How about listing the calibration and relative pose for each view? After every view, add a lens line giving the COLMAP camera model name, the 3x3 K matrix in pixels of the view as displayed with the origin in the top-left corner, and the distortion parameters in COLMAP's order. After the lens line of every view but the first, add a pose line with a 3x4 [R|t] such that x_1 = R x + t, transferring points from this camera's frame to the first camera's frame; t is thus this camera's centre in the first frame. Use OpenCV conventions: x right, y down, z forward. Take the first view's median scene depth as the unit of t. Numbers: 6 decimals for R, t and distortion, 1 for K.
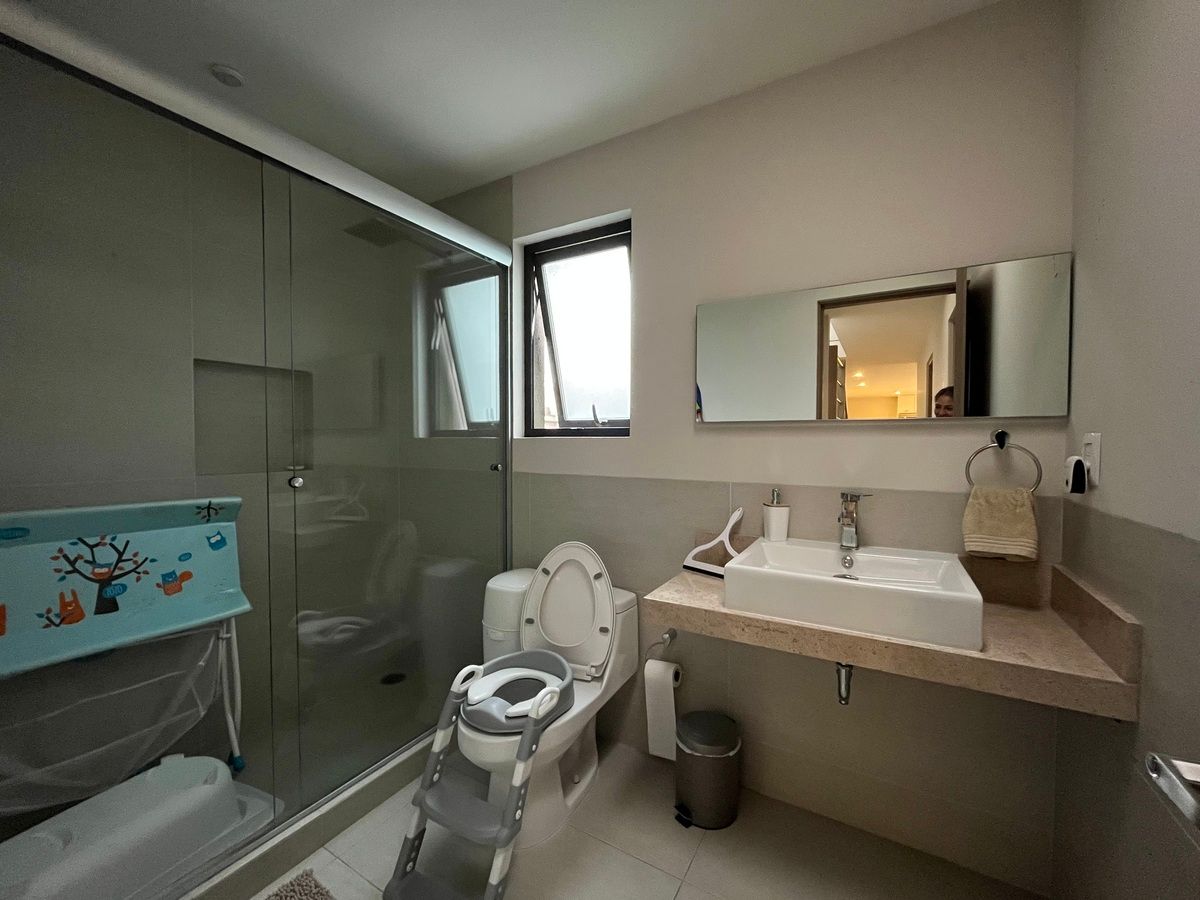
lens RADIAL K [[487.2, 0, 600.0], [0, 487.2, 450.0], [0, 0, 1]] dist [-0.000462, 0.000101]
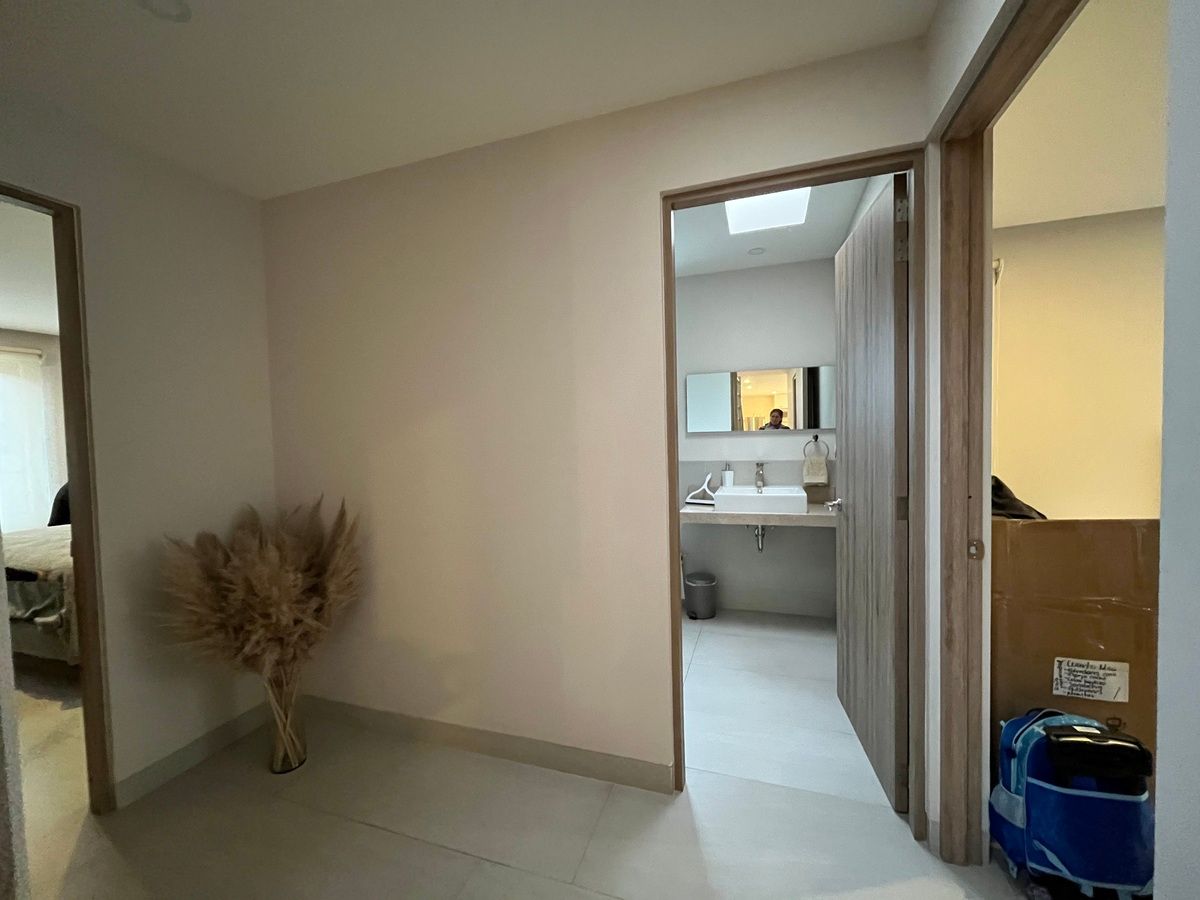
lens RADIAL K [[487.2, 0, 600.0], [0, 487.2, 450.0], [0, 0, 1]] dist [-0.000462, 0.000101]
pose [[0.978829, -0.035936, 0.201499, -0.720996], [0.033723, 0.999327, 0.014404, -0.031538], [-0.201881, -0.007304, 0.979383, -1.154480]]
